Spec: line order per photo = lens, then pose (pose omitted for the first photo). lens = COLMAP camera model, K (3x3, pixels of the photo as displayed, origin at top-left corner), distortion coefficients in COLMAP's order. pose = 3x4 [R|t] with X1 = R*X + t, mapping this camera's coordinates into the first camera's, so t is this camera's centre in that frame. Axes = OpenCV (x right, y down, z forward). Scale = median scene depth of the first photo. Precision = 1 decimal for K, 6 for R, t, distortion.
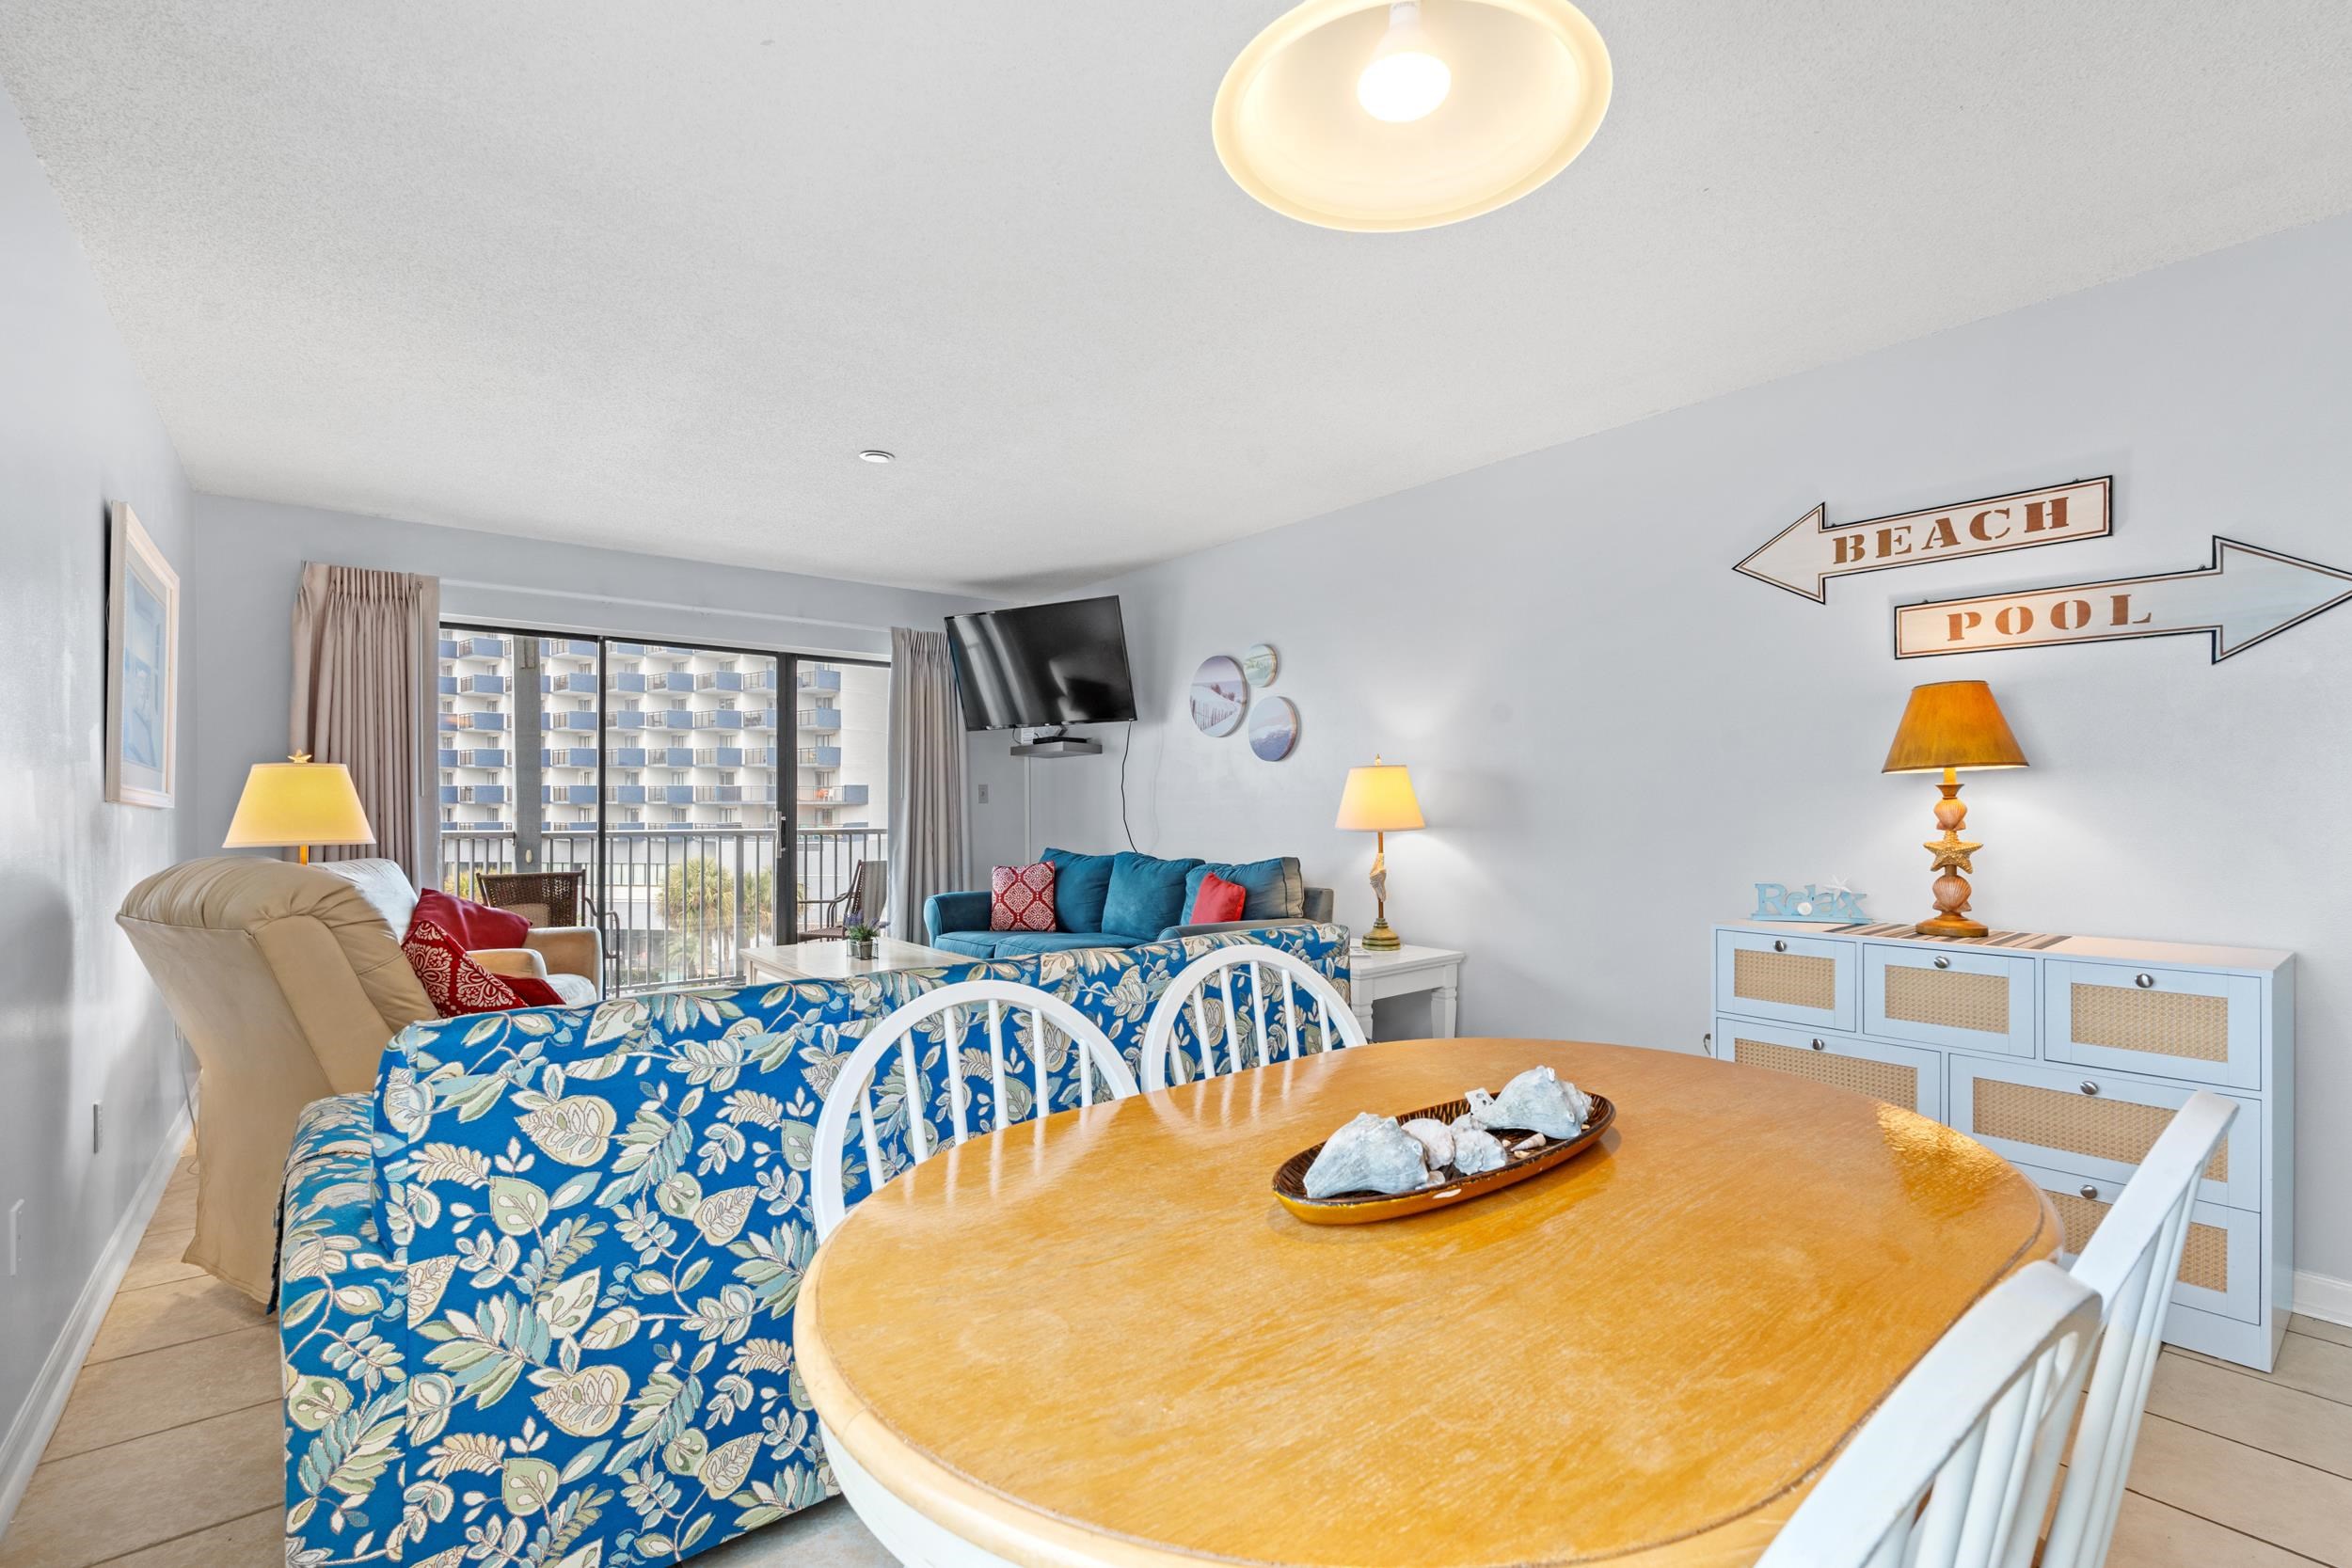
lens RADIAL K [[1044.8, 0, 1189.3], [0, 1044.8, 809.6], [0, 0, 1]] dist [-0.011658, 0.004108]
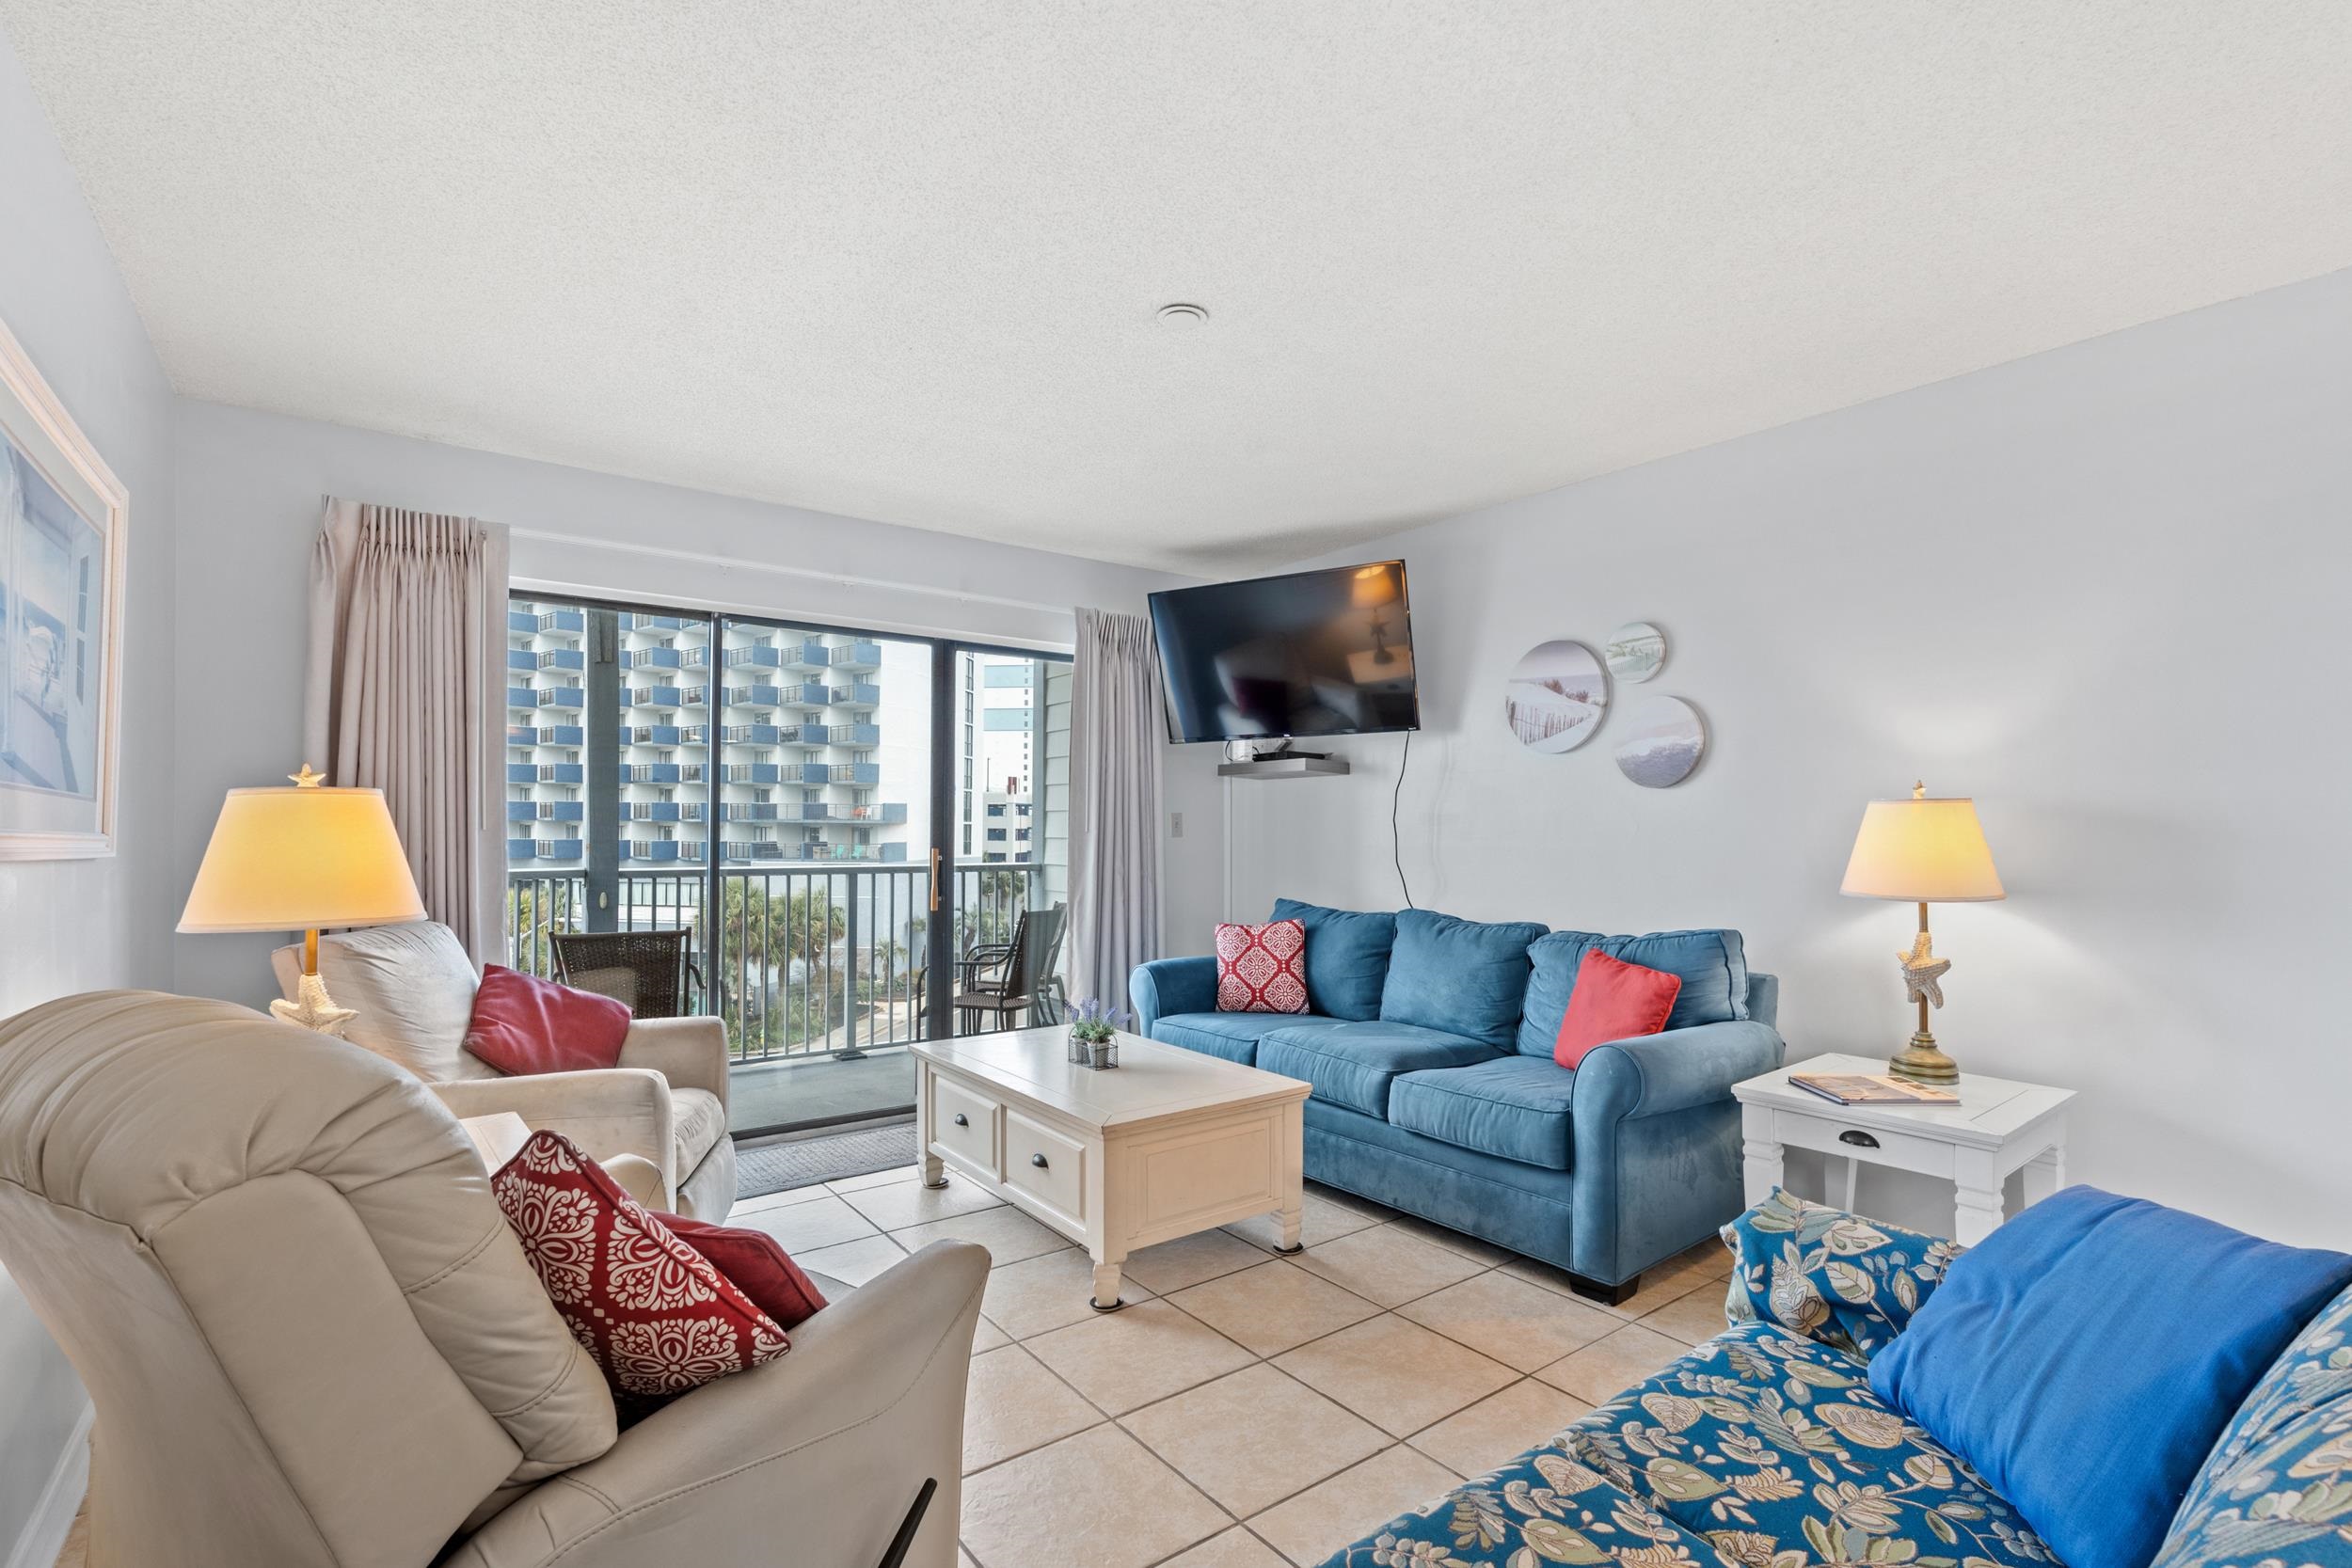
lens RADIAL K [[1081.8, 0, 1184.8], [0, 1081.8, 827.7], [0, 0, 1]] dist [-0.009689, 0.000316]
pose [[0.999201, 0.006903, -0.039358, -0.221034], [-0.006989, 0.999974, -0.002029, -0.016284], [0.039342, 0.002303, 0.999223, 0.271211]]
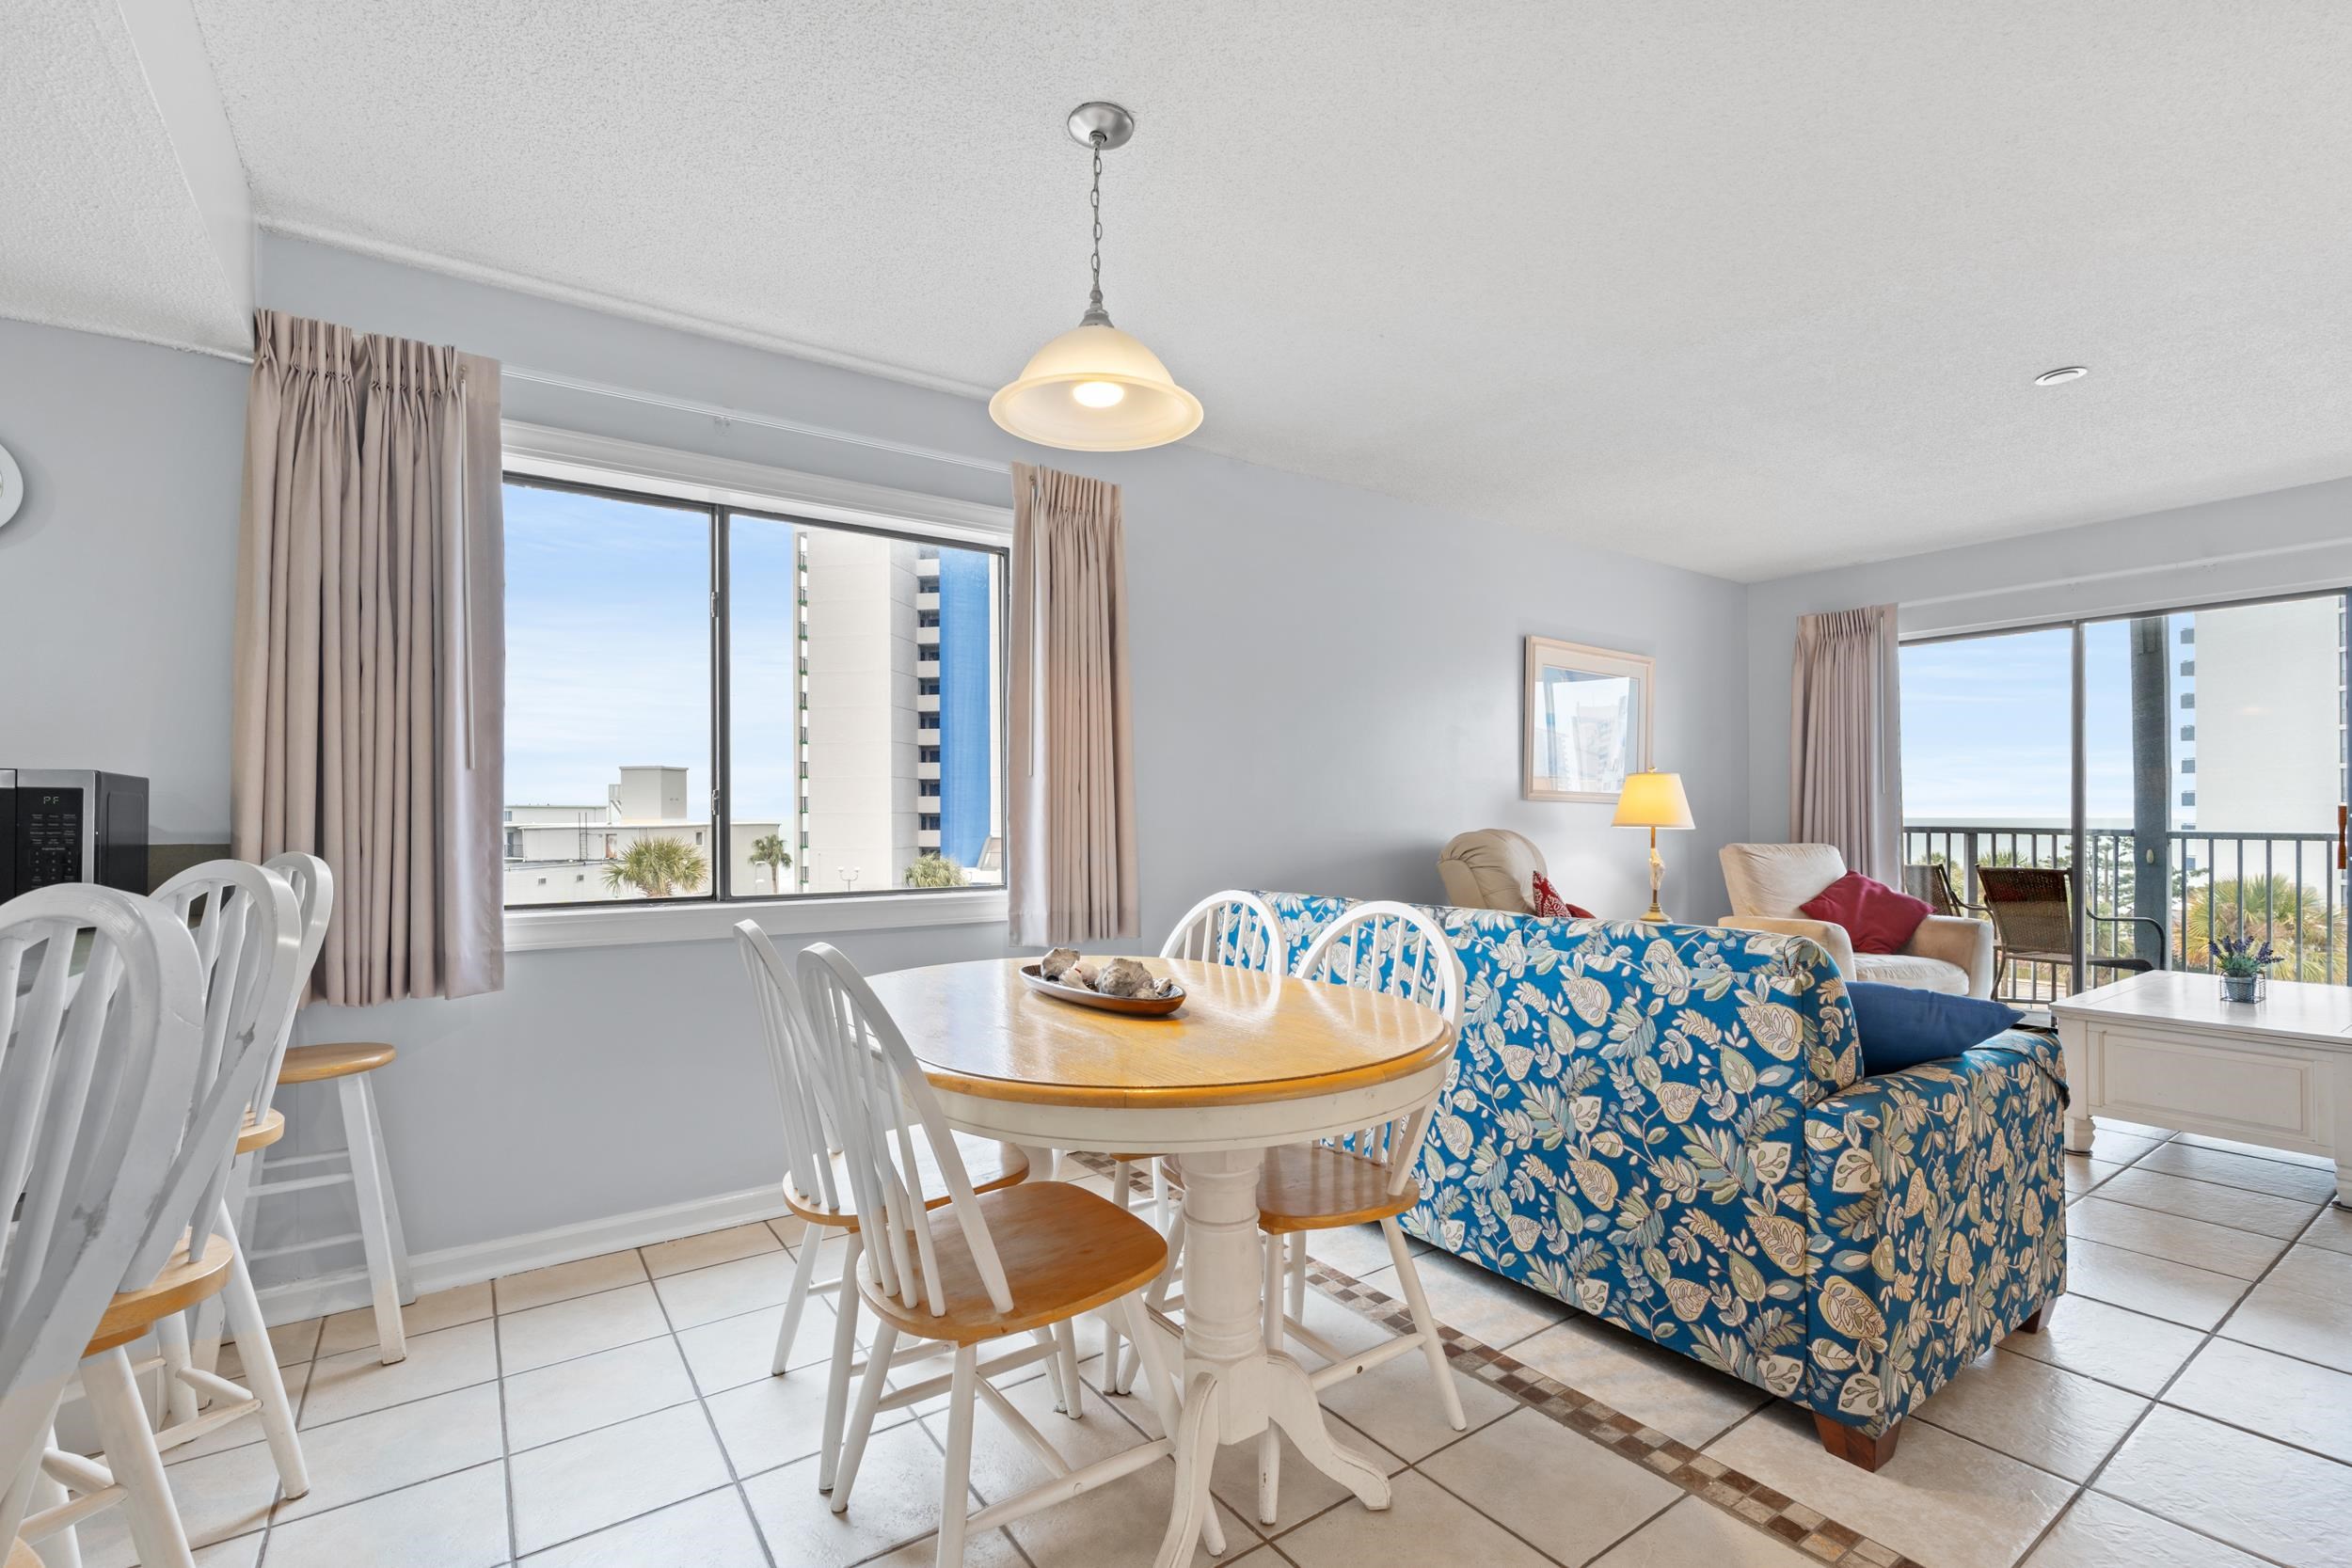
lens RADIAL K [[1044.8, 0, 1189.3], [0, 1044.8, 809.6], [0, 0, 1]] dist [-0.011658, 0.004108]
pose [[-0.069131, -0.000814, -0.997607, 0.471984], [-0.000836, 0.999999, -0.000758, 0.006852], [0.997607, 0.000782, -0.069132, 0.299663]]
